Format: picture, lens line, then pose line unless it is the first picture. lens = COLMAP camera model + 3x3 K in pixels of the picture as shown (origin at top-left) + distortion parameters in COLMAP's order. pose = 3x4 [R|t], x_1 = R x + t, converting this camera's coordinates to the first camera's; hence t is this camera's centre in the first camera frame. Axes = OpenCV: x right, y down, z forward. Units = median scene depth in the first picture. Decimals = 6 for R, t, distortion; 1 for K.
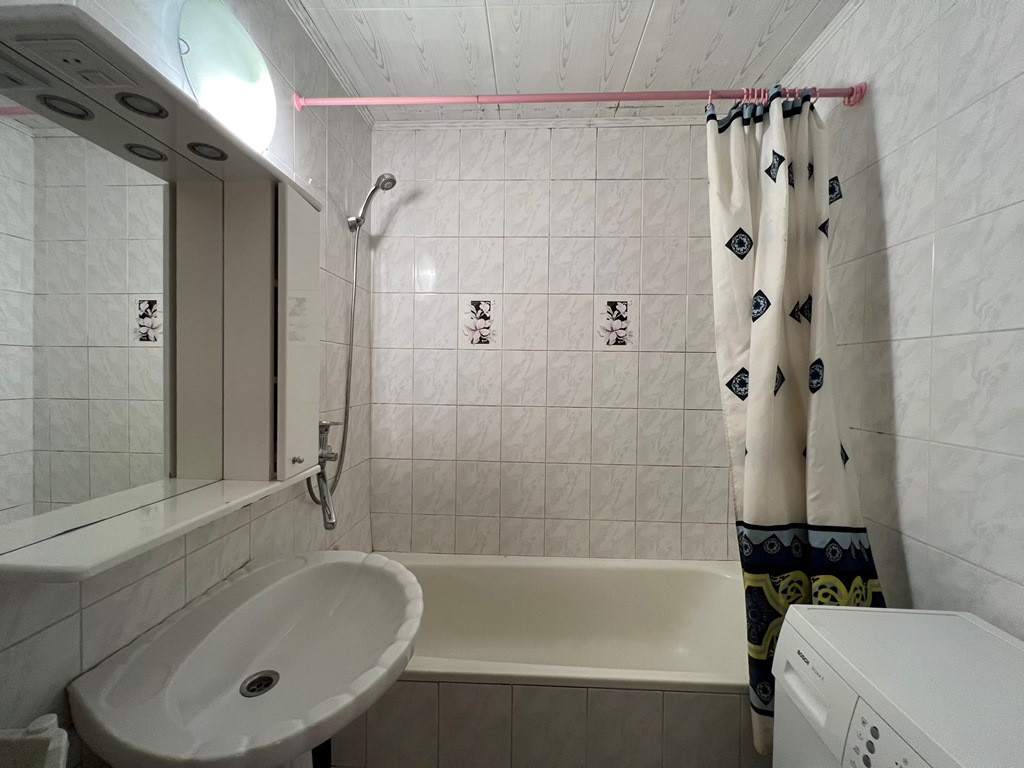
lens RADIAL K [[409.4, 0, 511.4], [0, 409.4, 378.3], [0, 0, 1]] dist [-0.002710, 0.001083]
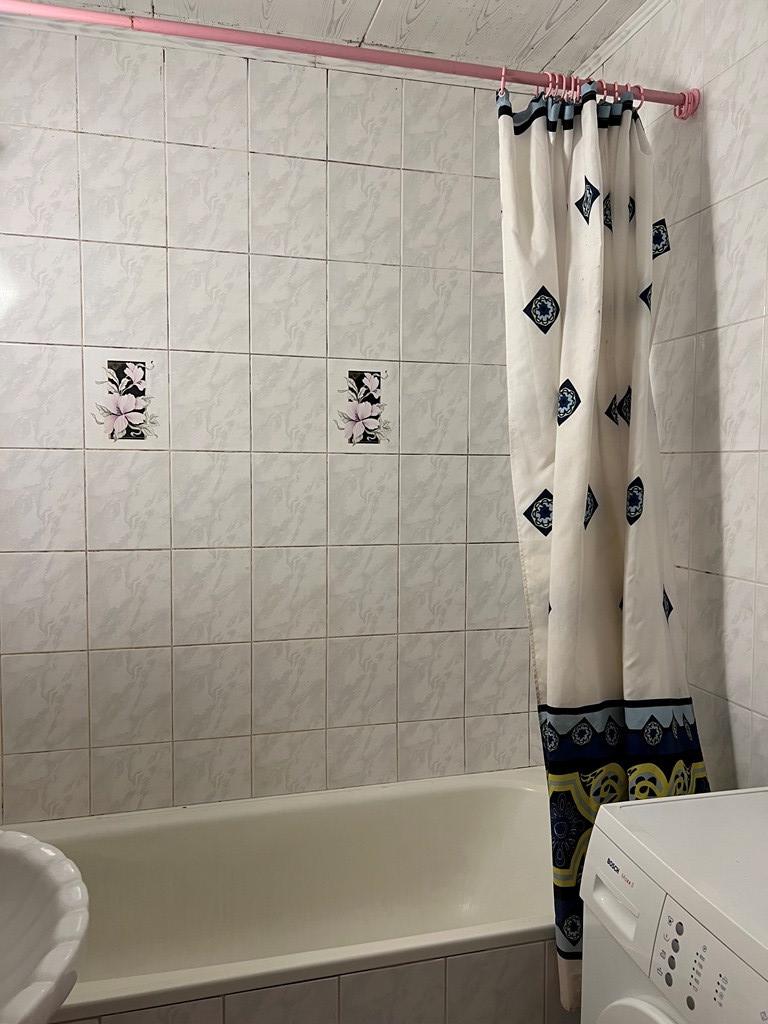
lens RADIAL K [[772.4, 0, 383.6], [0, 772.4, 511.0], [0, 0, 1]] dist [0.056407, -0.061255]
pose [[0.955359, -0.025708, 0.294326, -0.088682], [0.011540, 0.998694, 0.049775, -0.054286], [-0.295221, -0.044156, 0.954408, -0.180356]]
